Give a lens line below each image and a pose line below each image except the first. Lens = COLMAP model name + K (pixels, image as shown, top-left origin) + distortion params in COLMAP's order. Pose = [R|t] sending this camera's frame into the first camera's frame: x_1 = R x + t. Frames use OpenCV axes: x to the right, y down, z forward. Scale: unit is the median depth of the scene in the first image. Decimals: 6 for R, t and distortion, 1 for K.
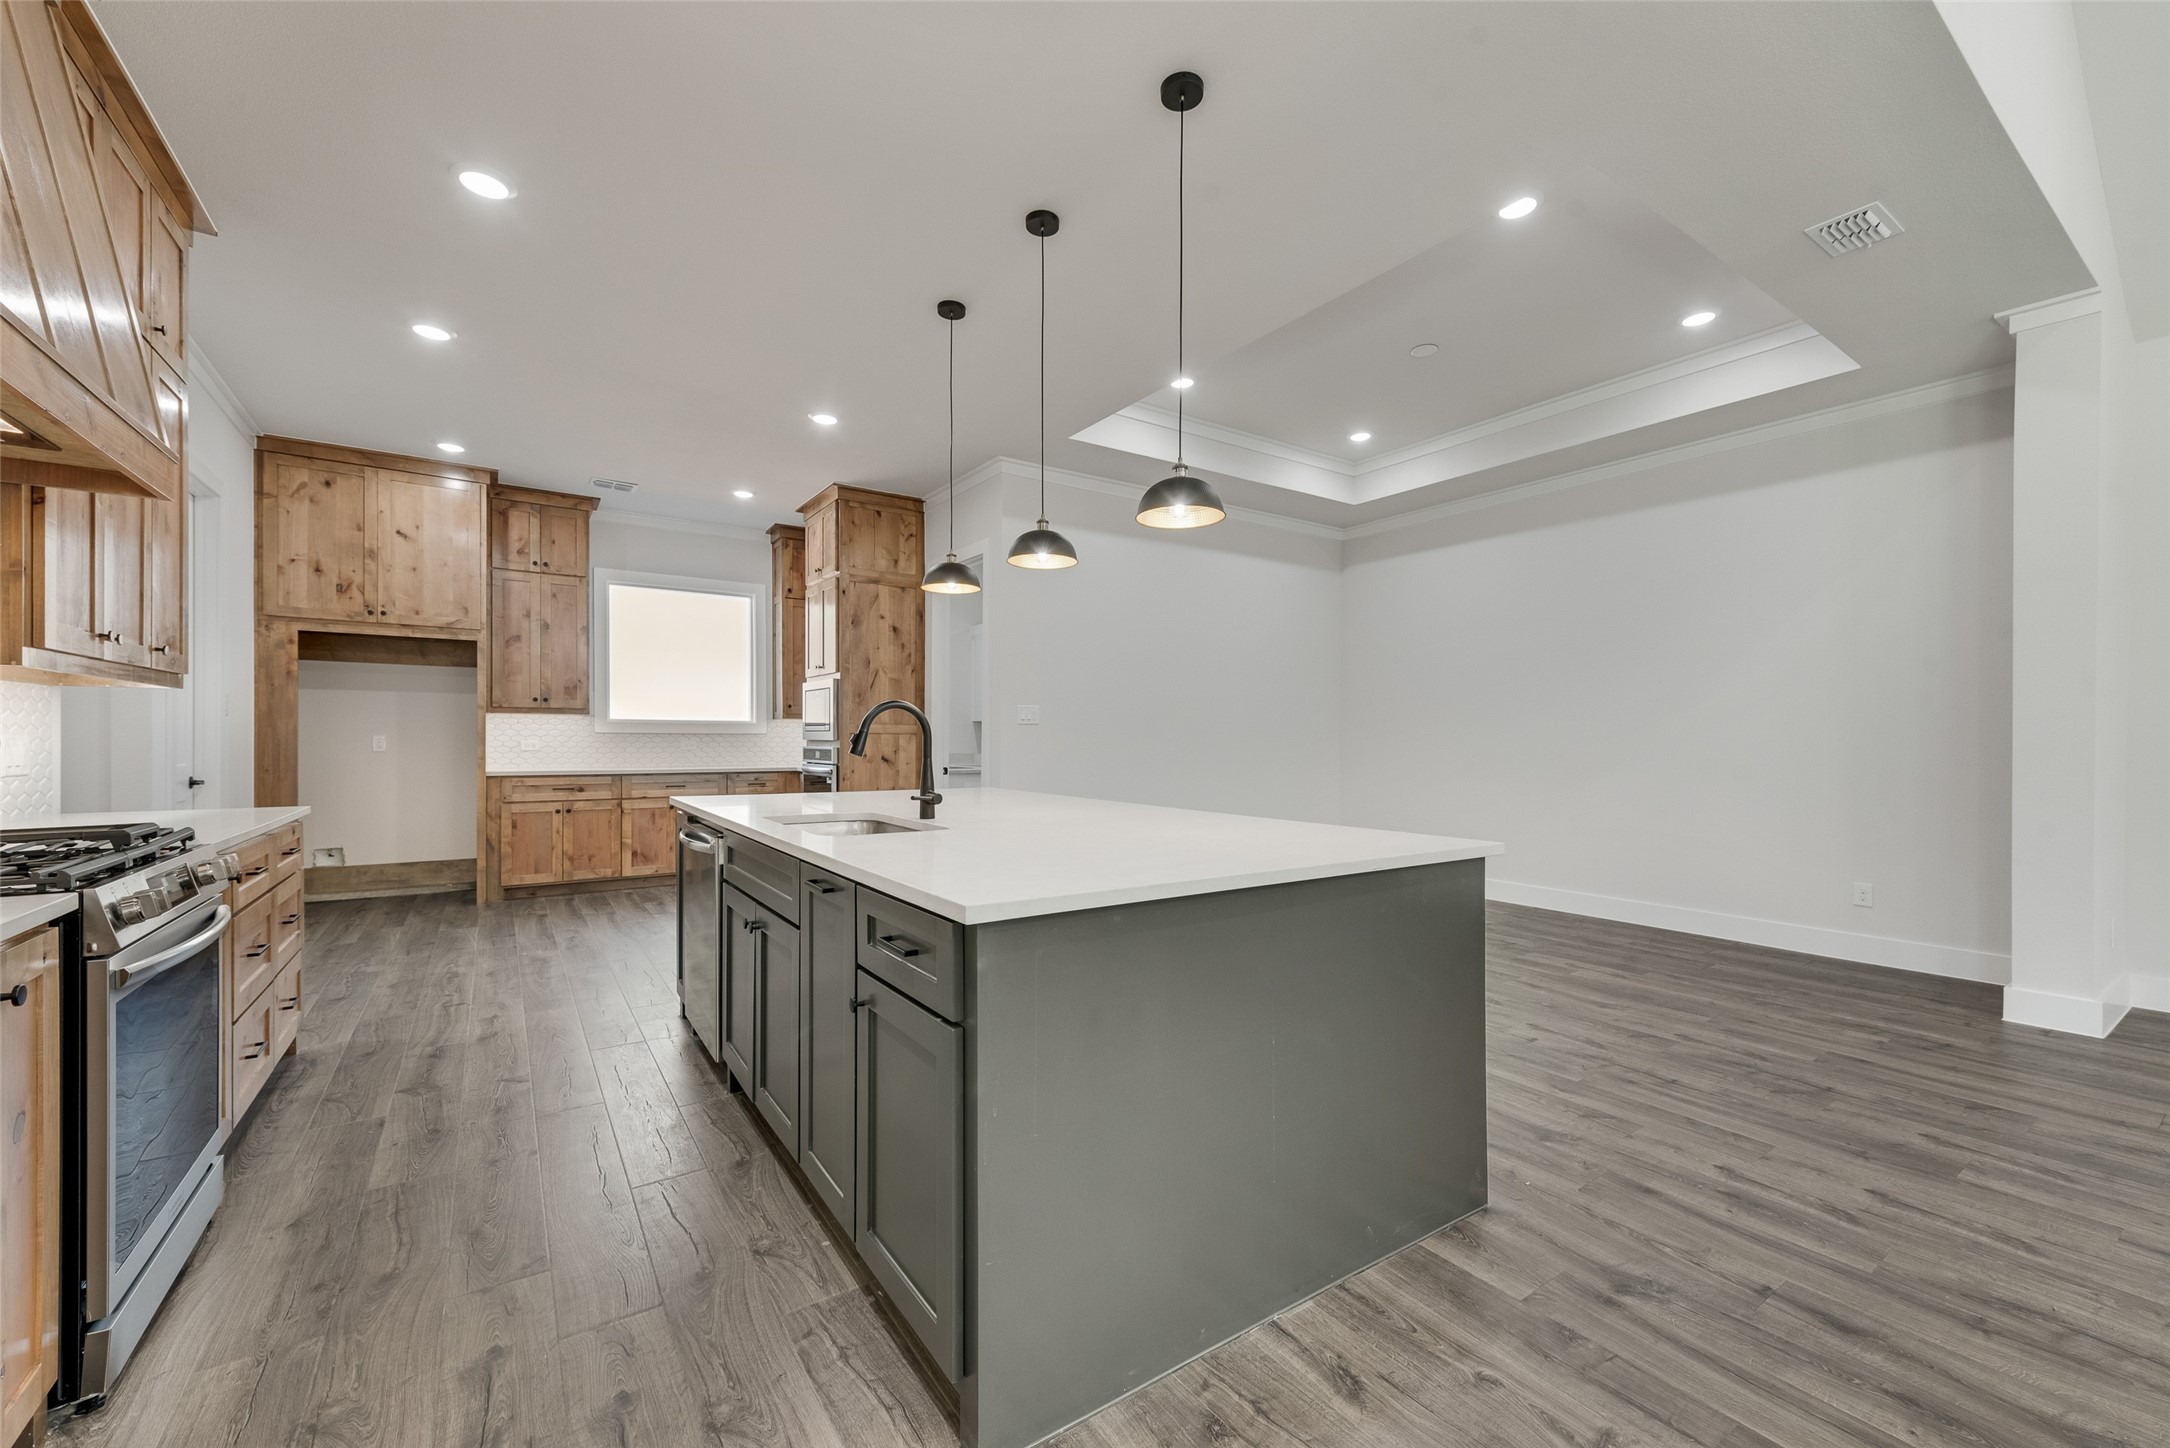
lens RADIAL K [[856.5, 0, 1079.9], [0, 856.5, 735.1], [0, 0, 1]] dist [0.008873, -0.000367]
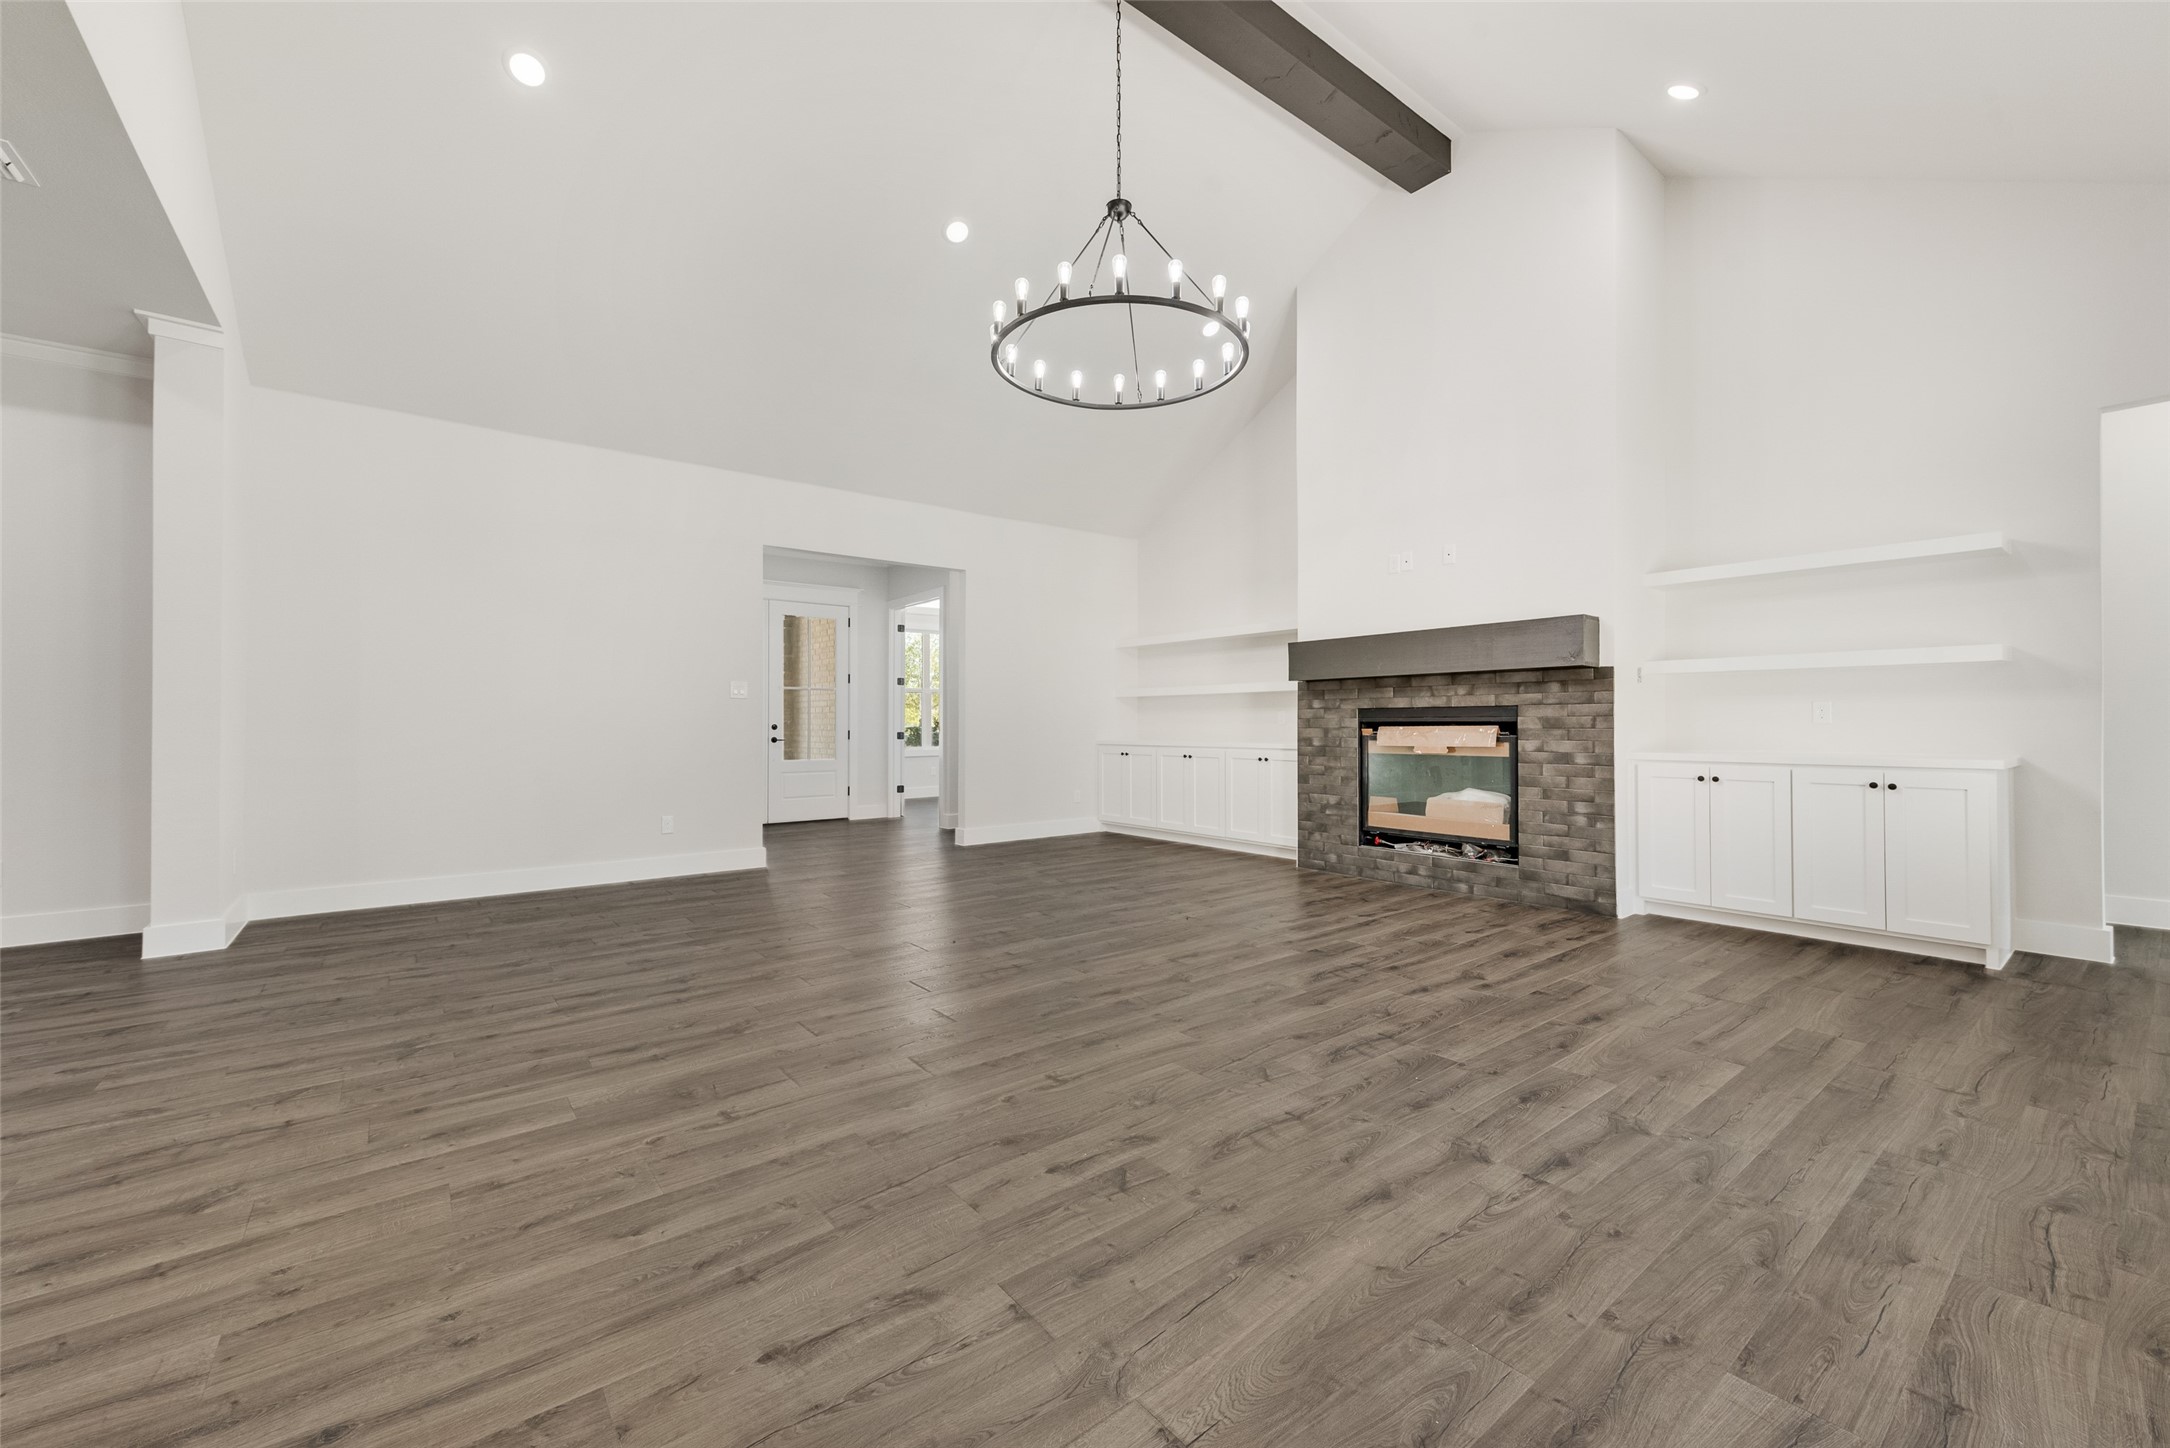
lens RADIAL K [[860.6, 0, 1086.3], [0, 860.6, 714.8], [0, 0, 1]] dist [0.014728, -0.003685]
pose [[-0.068658, 0.004602, 0.997630, -0.069193], [0.000994, 0.999989, -0.004544, 0.018385], [-0.997640, 0.000679, -0.068661, -0.069394]]
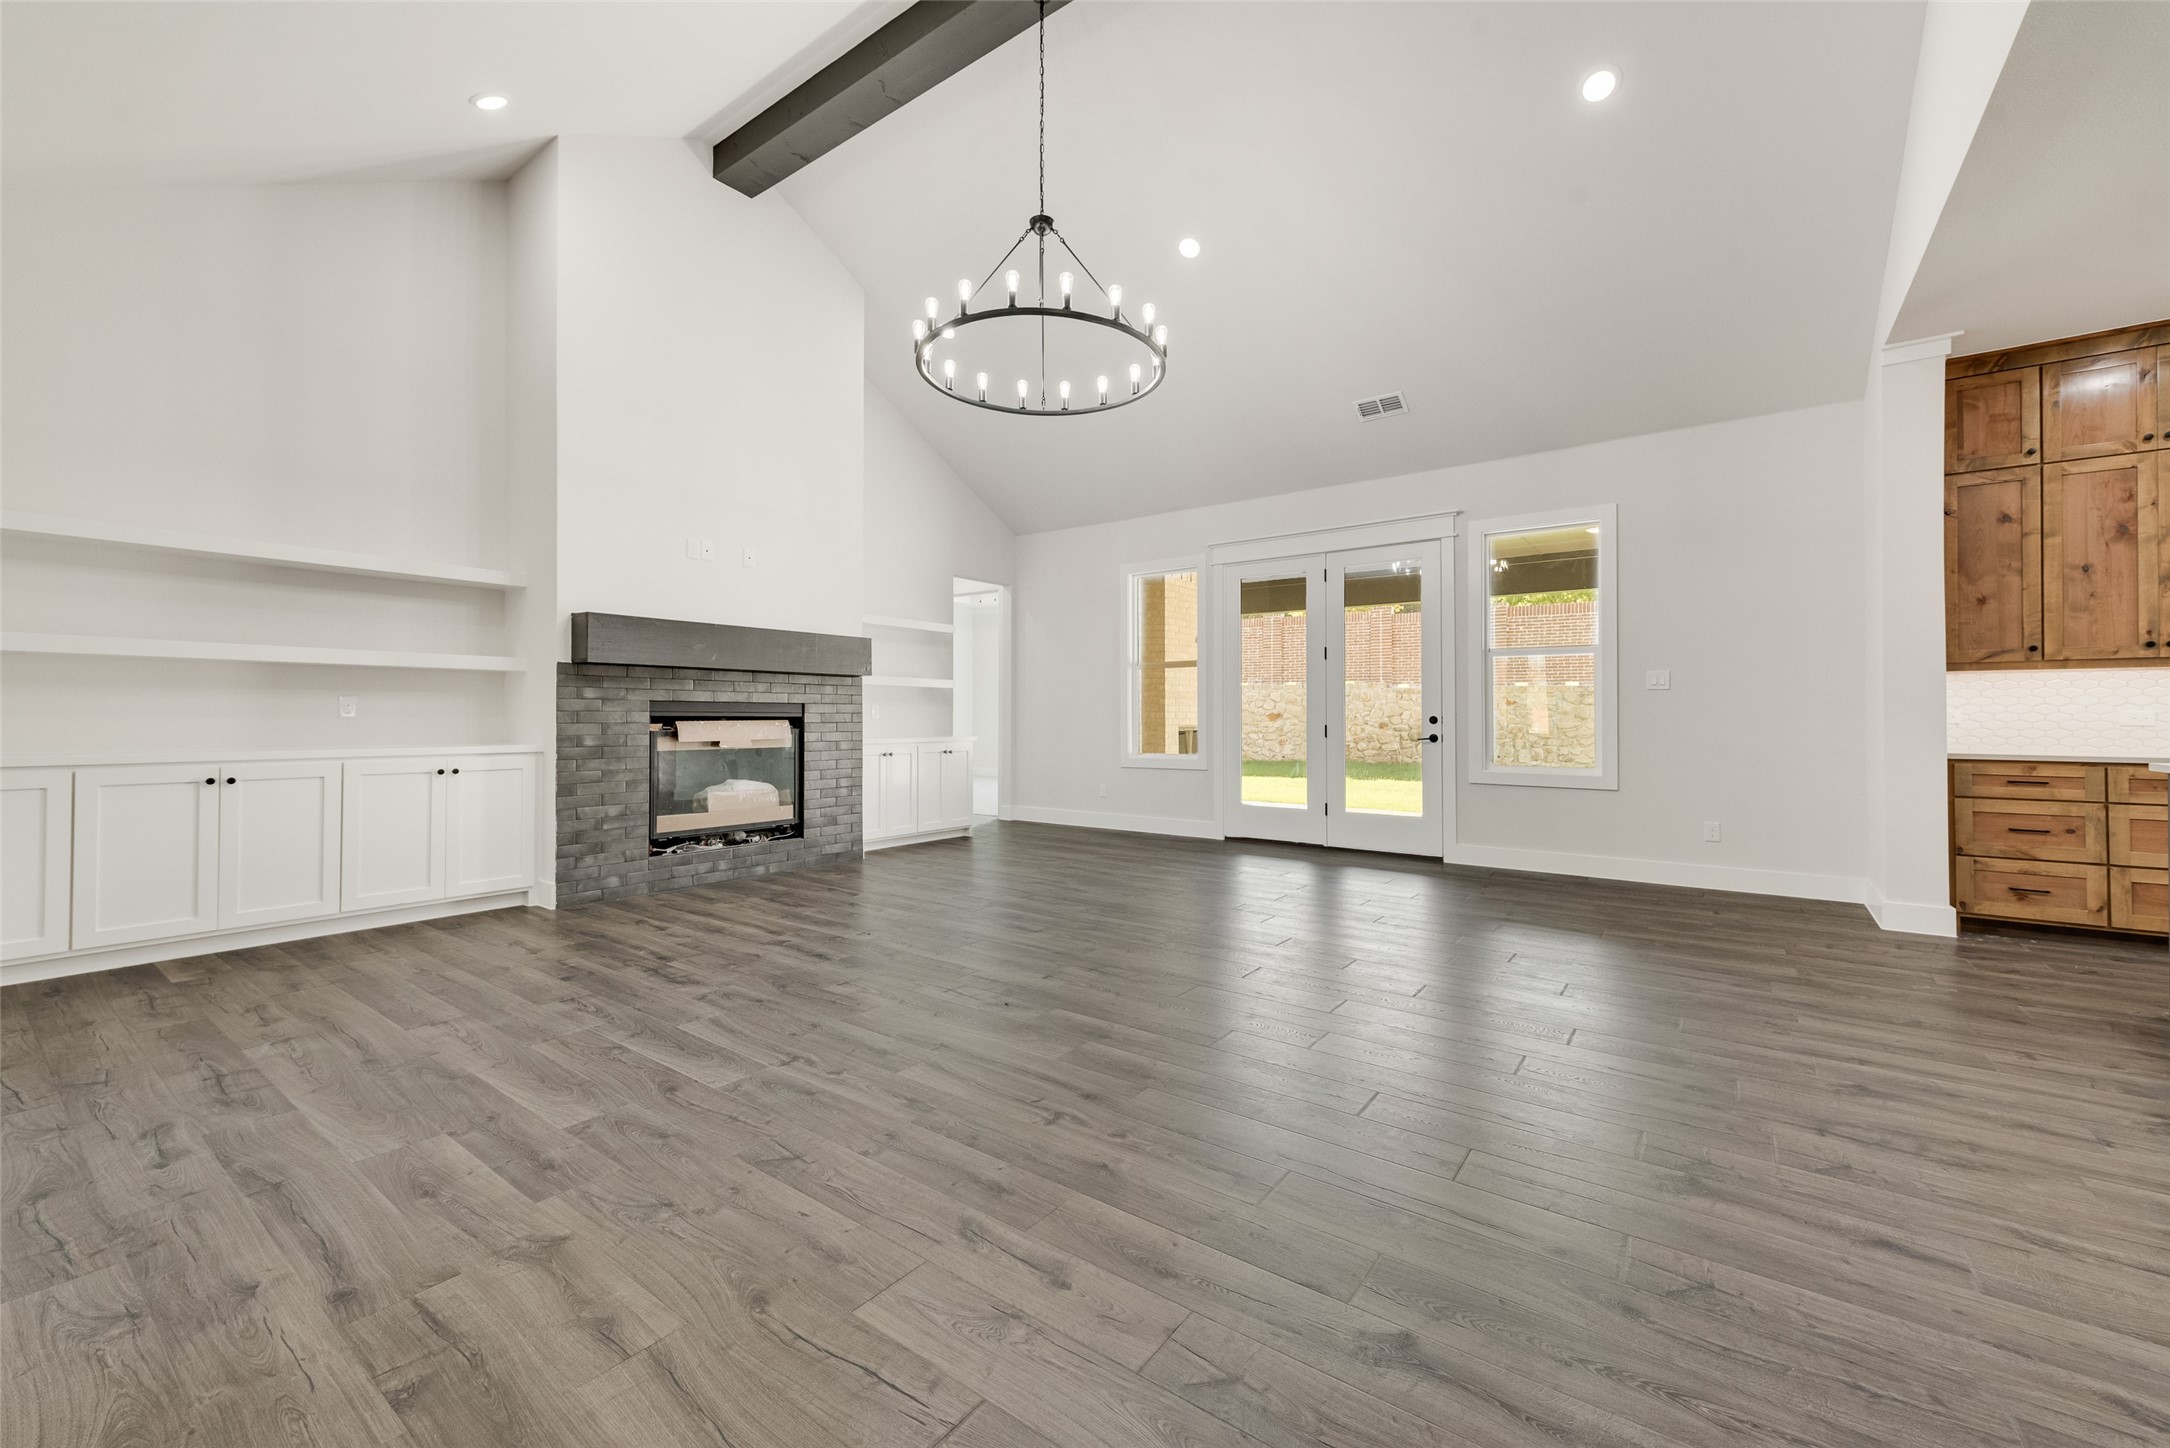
lens RADIAL K [[860.6, 0, 1086.3], [0, 860.6, 714.8], [0, 0, 1]] dist [0.014728, -0.003685]
pose [[-0.944649, -0.009212, -0.327953, 0.810956], [-0.007274, 0.999948, -0.007137, 0.024377], [0.328001, -0.004356, -0.944667, 0.540787]]
